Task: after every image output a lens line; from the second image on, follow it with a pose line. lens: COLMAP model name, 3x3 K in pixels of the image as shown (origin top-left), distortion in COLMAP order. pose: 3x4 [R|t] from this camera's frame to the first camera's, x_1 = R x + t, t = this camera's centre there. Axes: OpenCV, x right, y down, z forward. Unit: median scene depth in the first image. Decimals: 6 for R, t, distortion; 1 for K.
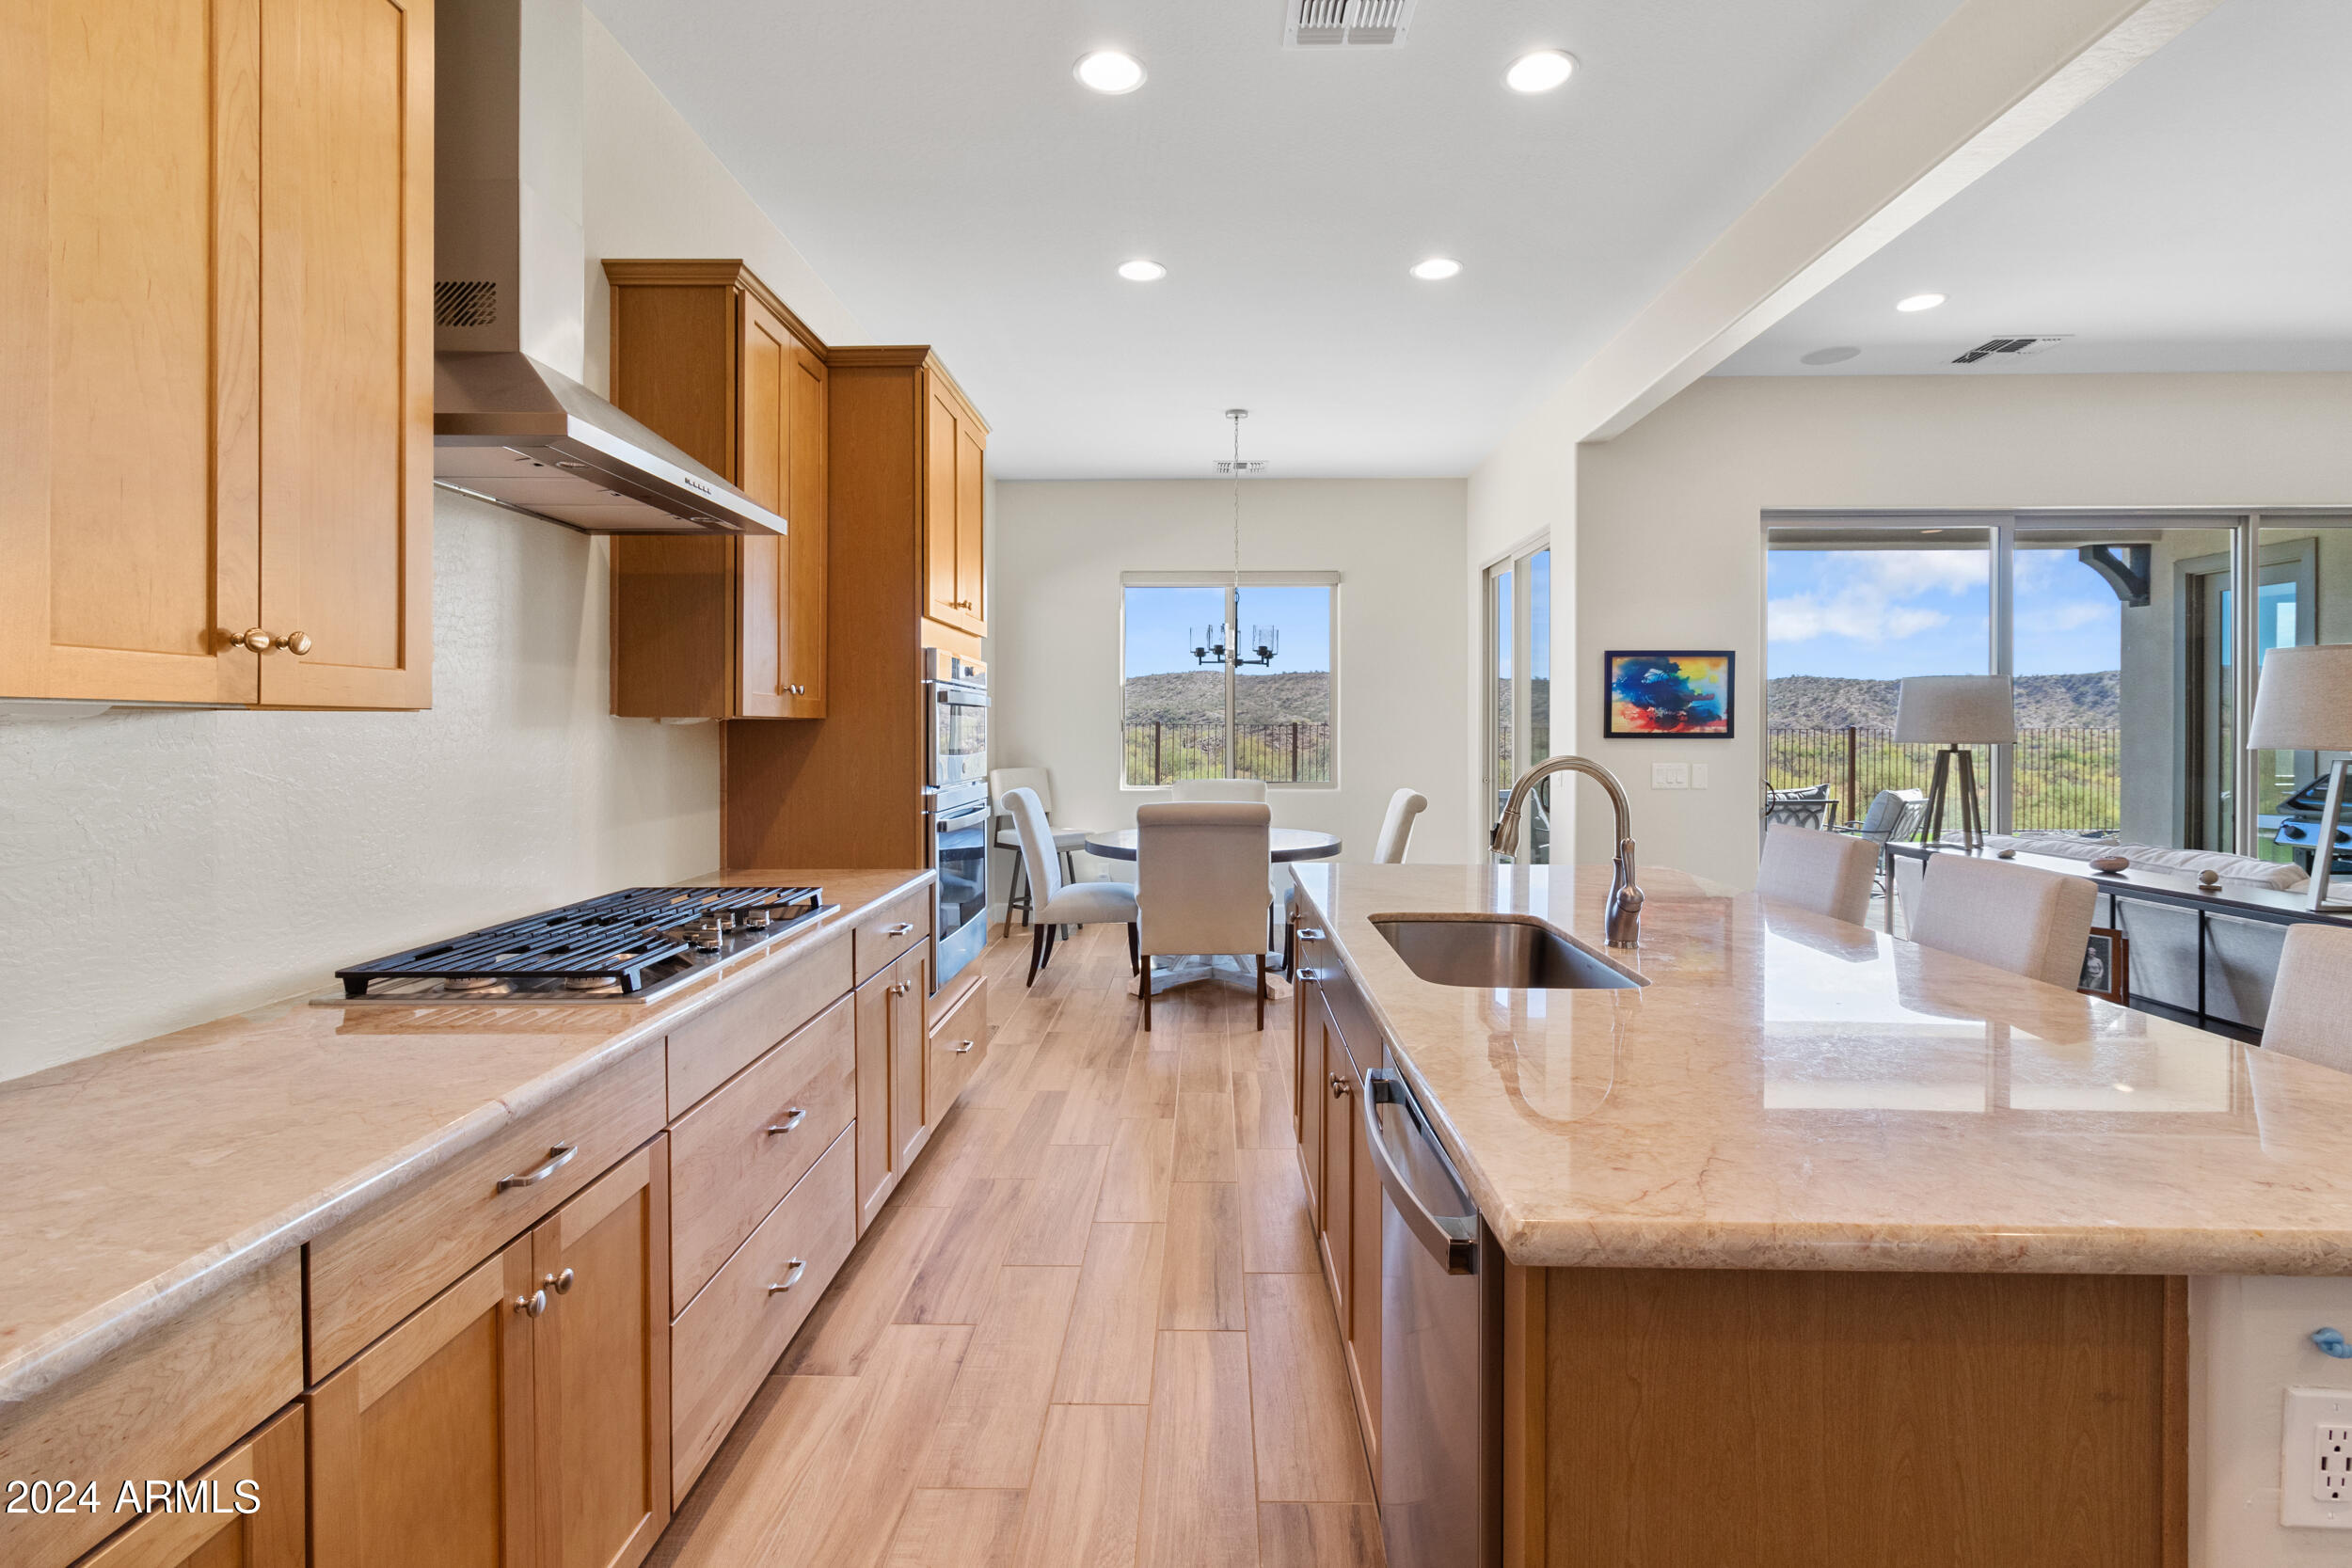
lens RADIAL K [[1093.3, 0, 1192.4], [0, 1093.3, 727.9], [0, 0, 1]] dist [0.000965, 0.000348]
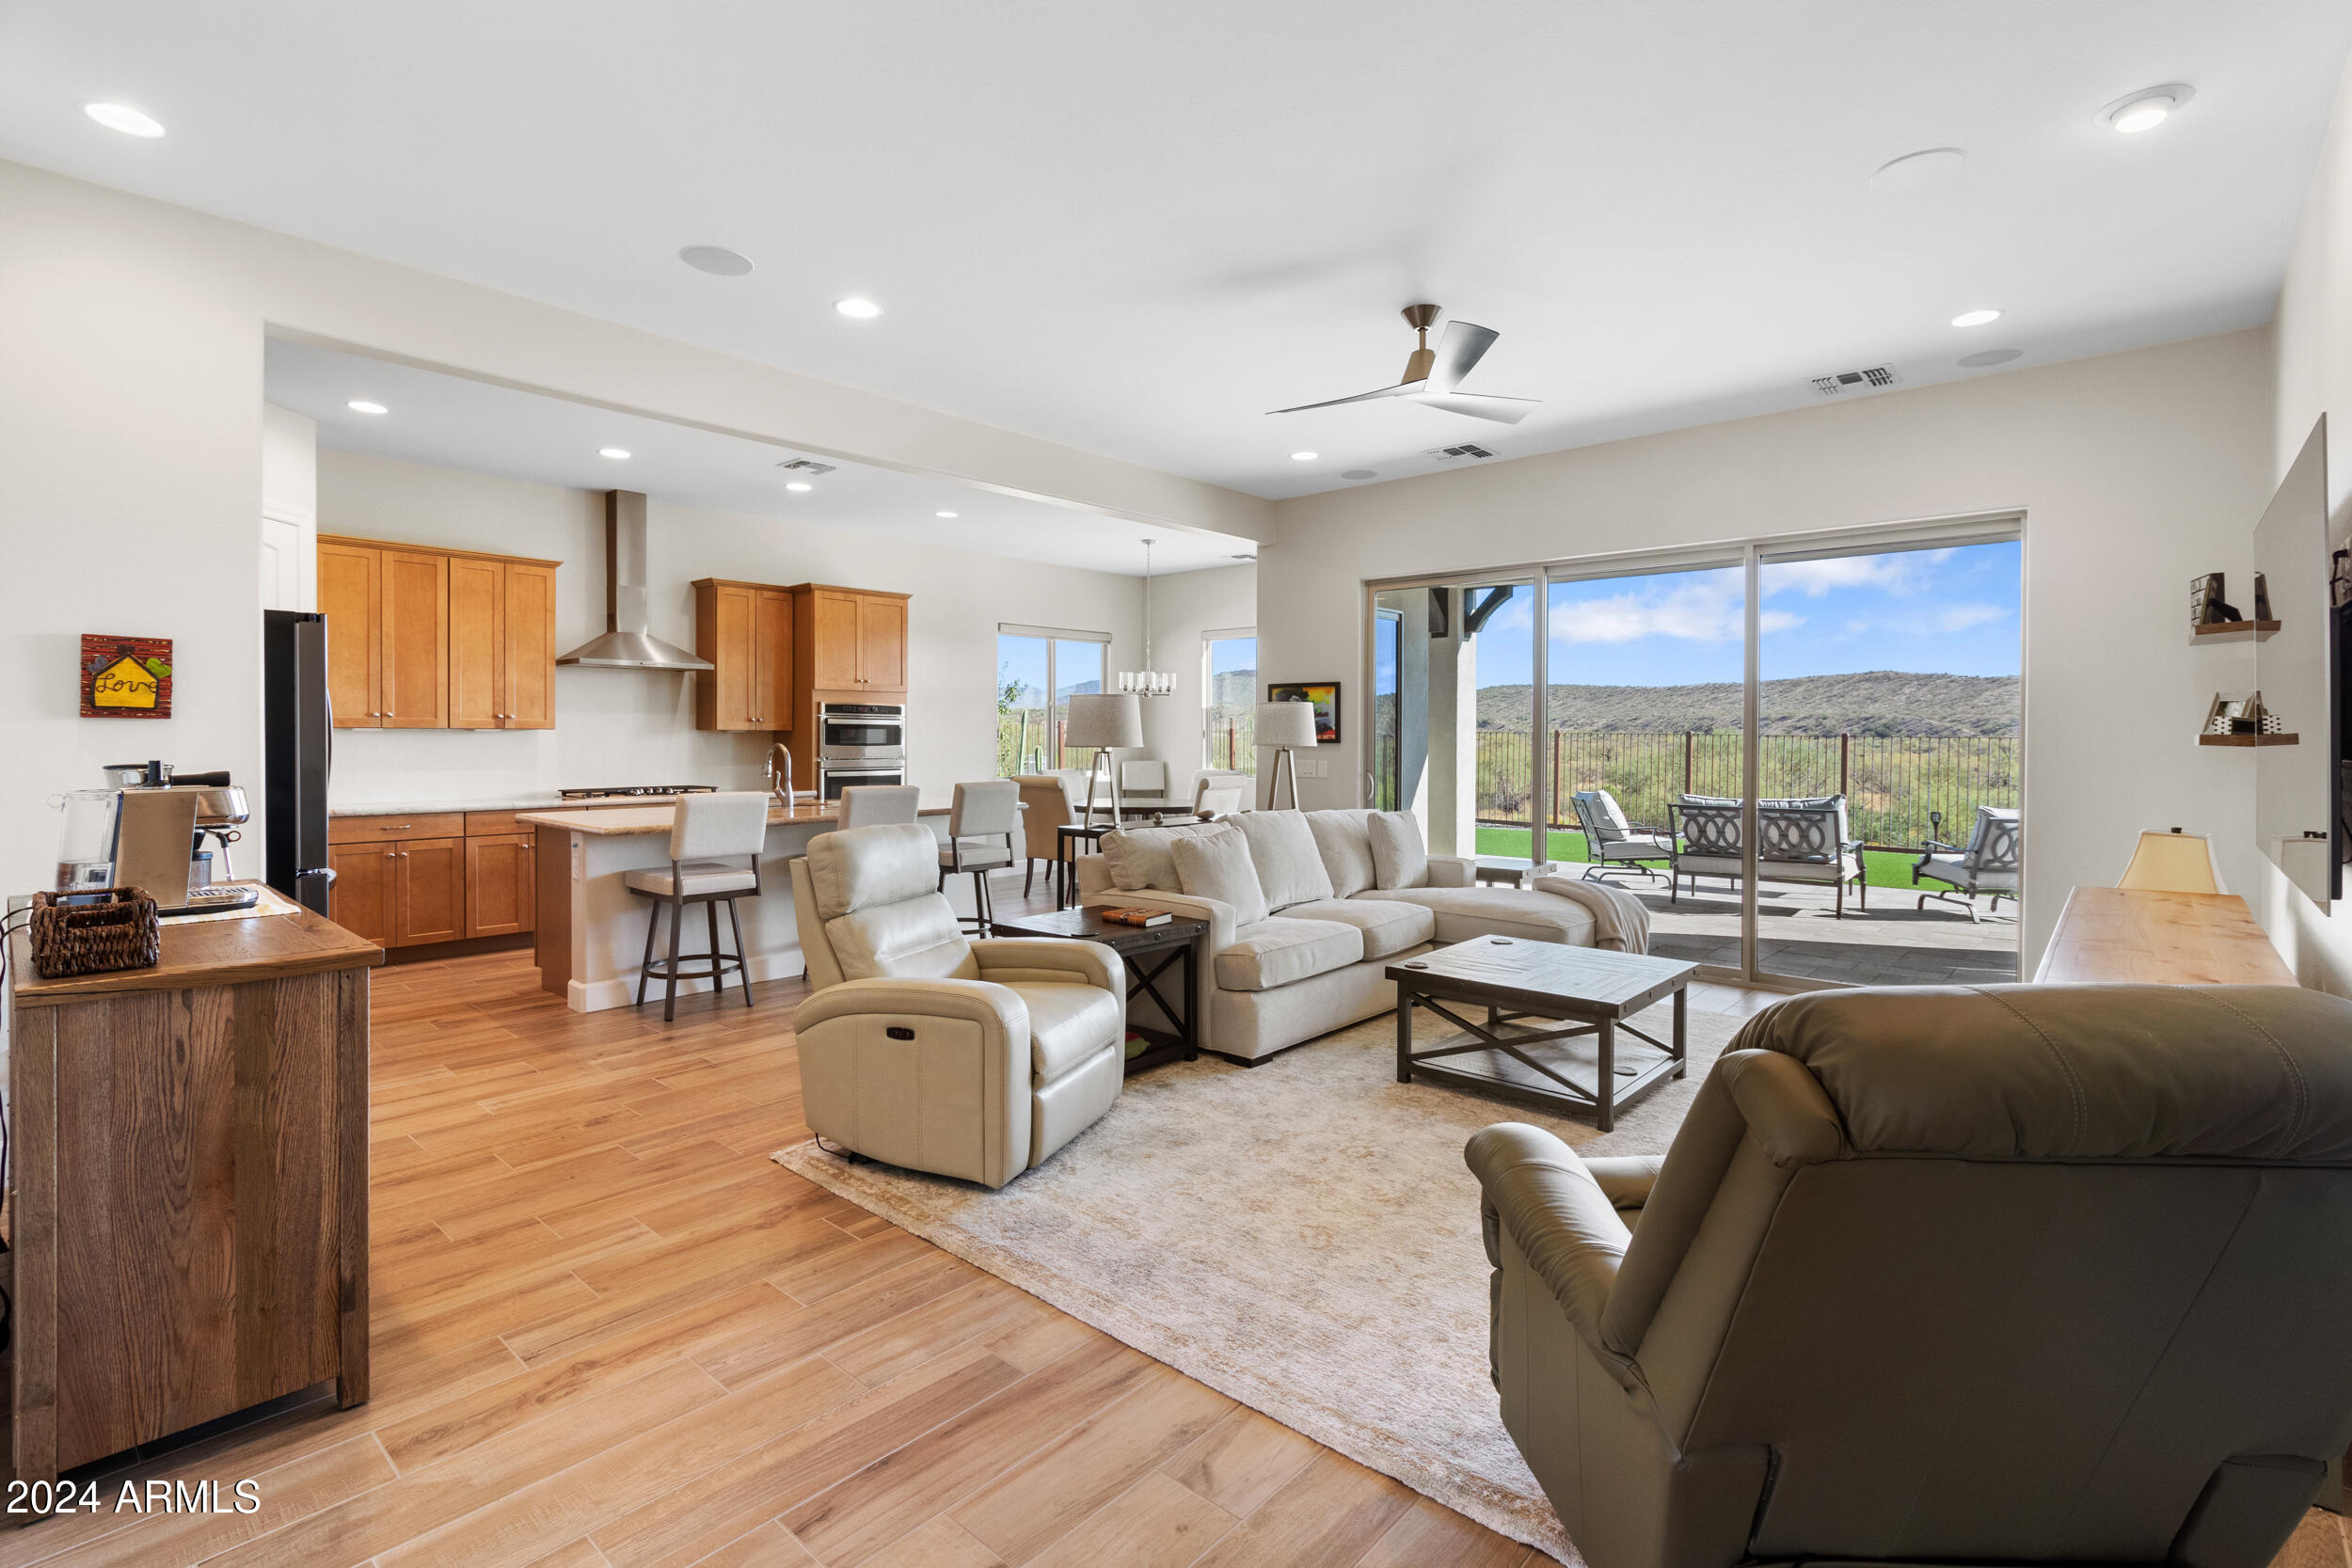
lens RADIAL K [[1093.3, 0, 1192.4], [0, 1093.3, 727.9], [0, 0, 1]] dist [0.000965, 0.000348]
pose [[0.759091, -0.001811, -0.650982, 1.280013], [-0.003243, 0.999973, -0.006564, -0.000237], [0.650976, 0.007094, 0.759065, -0.211954]]
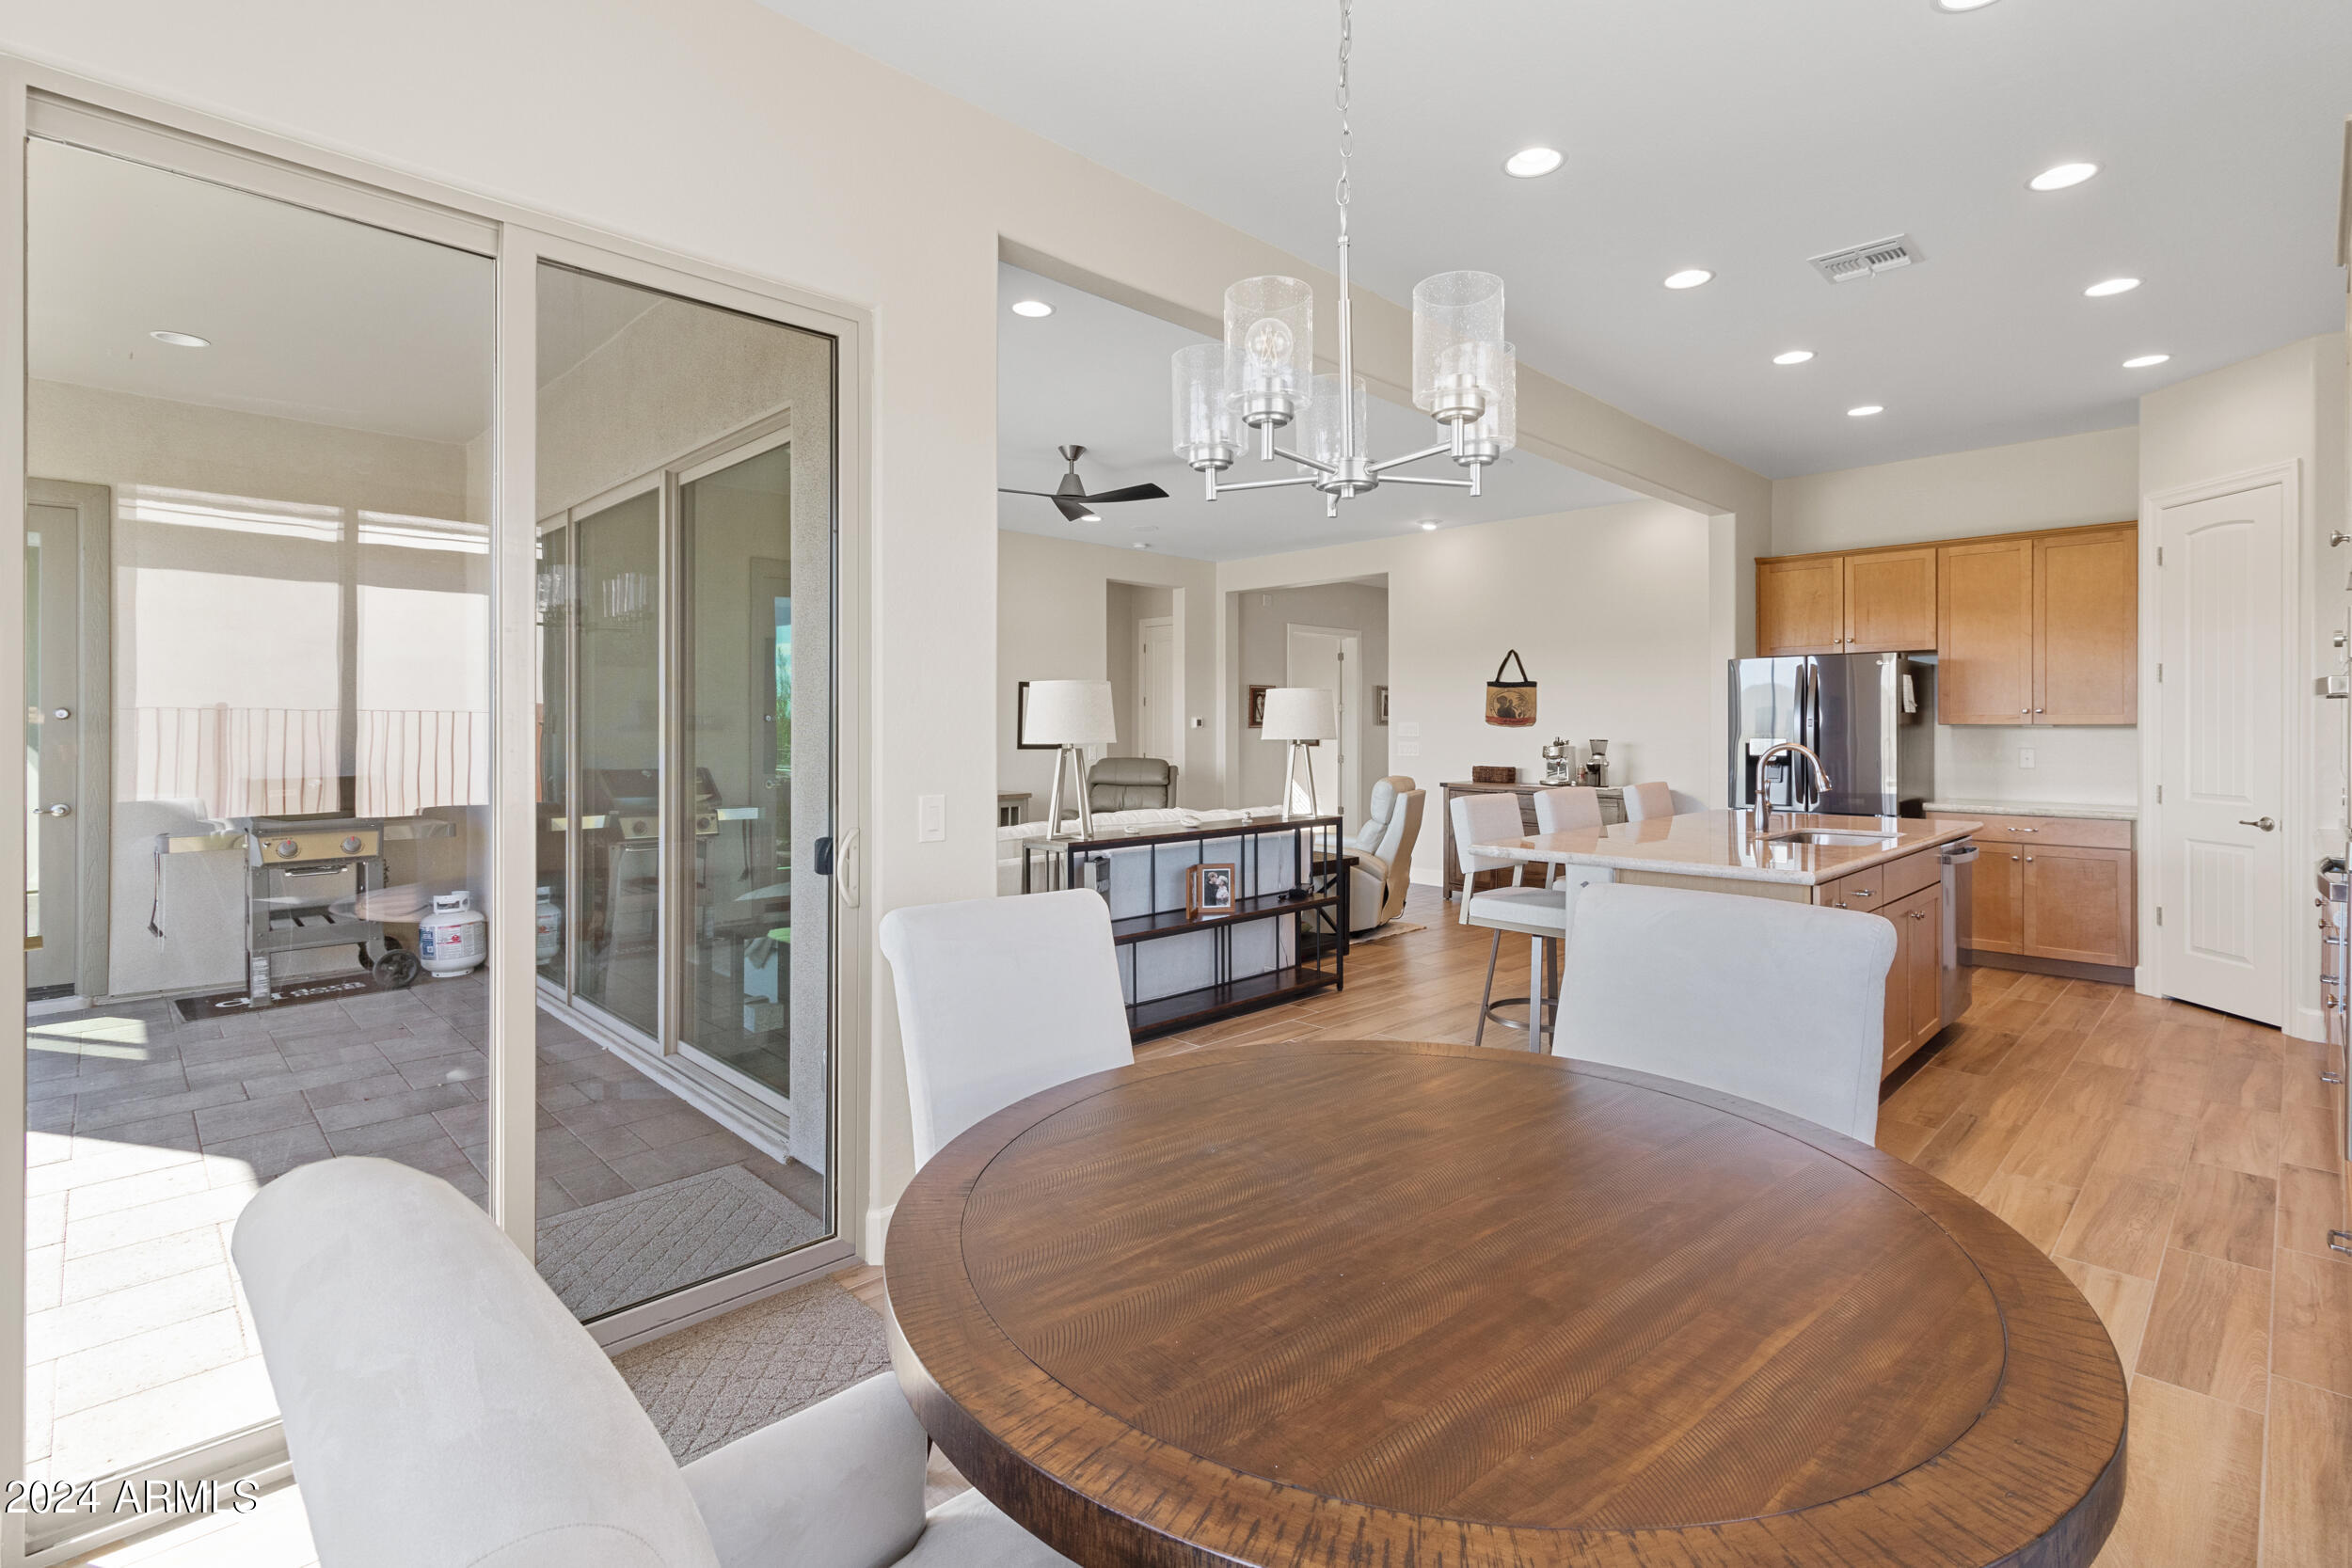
lens RADIAL K [[1093.3, 0, 1192.4], [0, 1093.3, 727.9], [0, 0, 1]] dist [0.000965, 0.000348]
pose [[-0.713755, -0.001131, 0.700395, -0.125345], [-0.000355, 0.999999, 0.001253, -0.002329], [-0.700395, 0.000646, -0.713755, 1.350803]]
